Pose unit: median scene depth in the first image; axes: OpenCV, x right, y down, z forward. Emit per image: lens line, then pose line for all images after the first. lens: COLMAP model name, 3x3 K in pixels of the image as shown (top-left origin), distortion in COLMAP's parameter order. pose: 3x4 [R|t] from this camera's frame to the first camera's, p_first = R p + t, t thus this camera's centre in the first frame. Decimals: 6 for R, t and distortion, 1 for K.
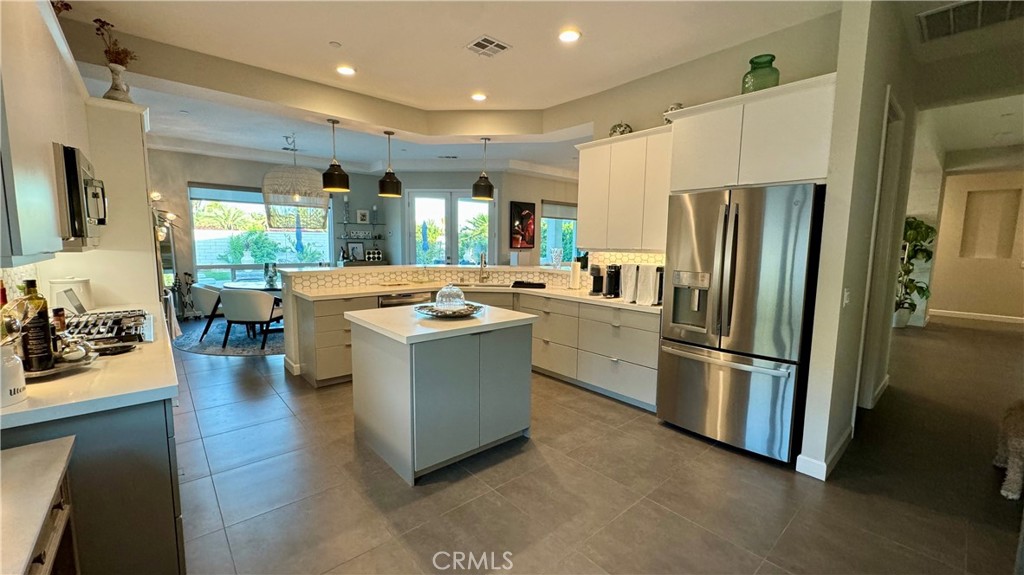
lens RADIAL K [[406.3, 0, 512.7], [0, 406.3, 287.9], [0, 0, 1]] dist [-0.002192, 0.000292]
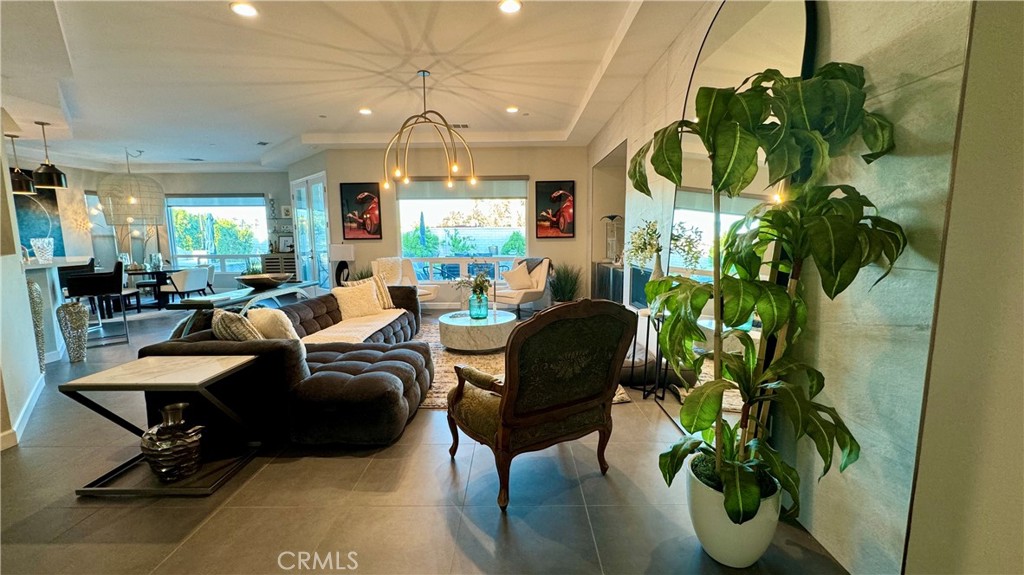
lens RADIAL K [[406.3, 0, 511.7], [0, 406.3, 288.8], [0, 0, 1]] dist [-0.002192, 0.000292]
pose [[0.748996, 0.067430, -0.659135, 0.784000], [-0.055573, 0.997696, 0.038916, -0.047241], [0.660240, 0.007483, 0.751017, 0.584326]]
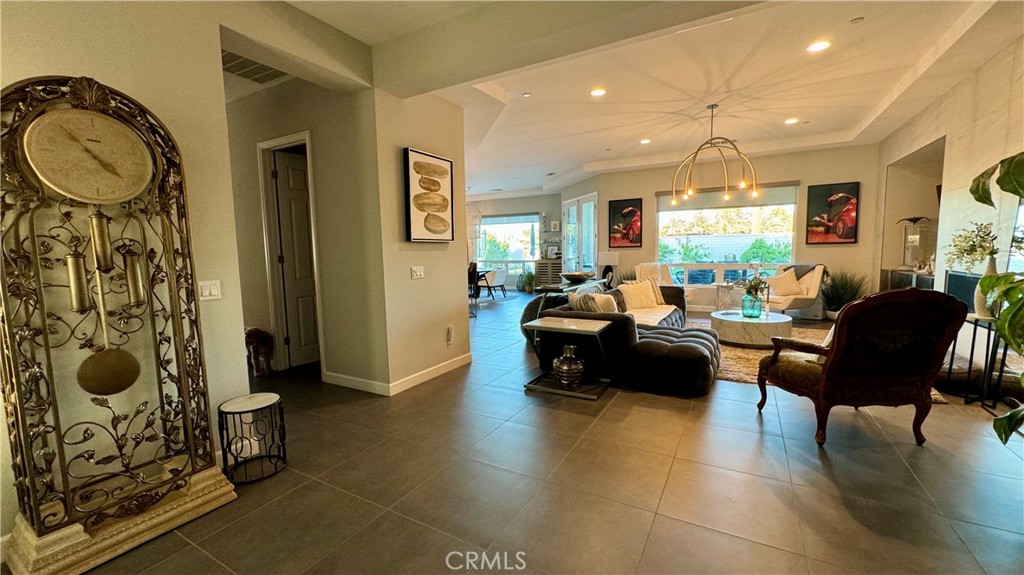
lens RADIAL K [[406.3, 0, 512.3], [0, 406.3, 287.9], [0, 0, 1]] dist [-0.002192, 0.000292]
pose [[0.328547, 0.073353, -0.941635, 0.836681], [-0.080981, 0.995496, 0.049293, -0.028210], [0.941010, 0.060059, 0.333007, 0.436211]]
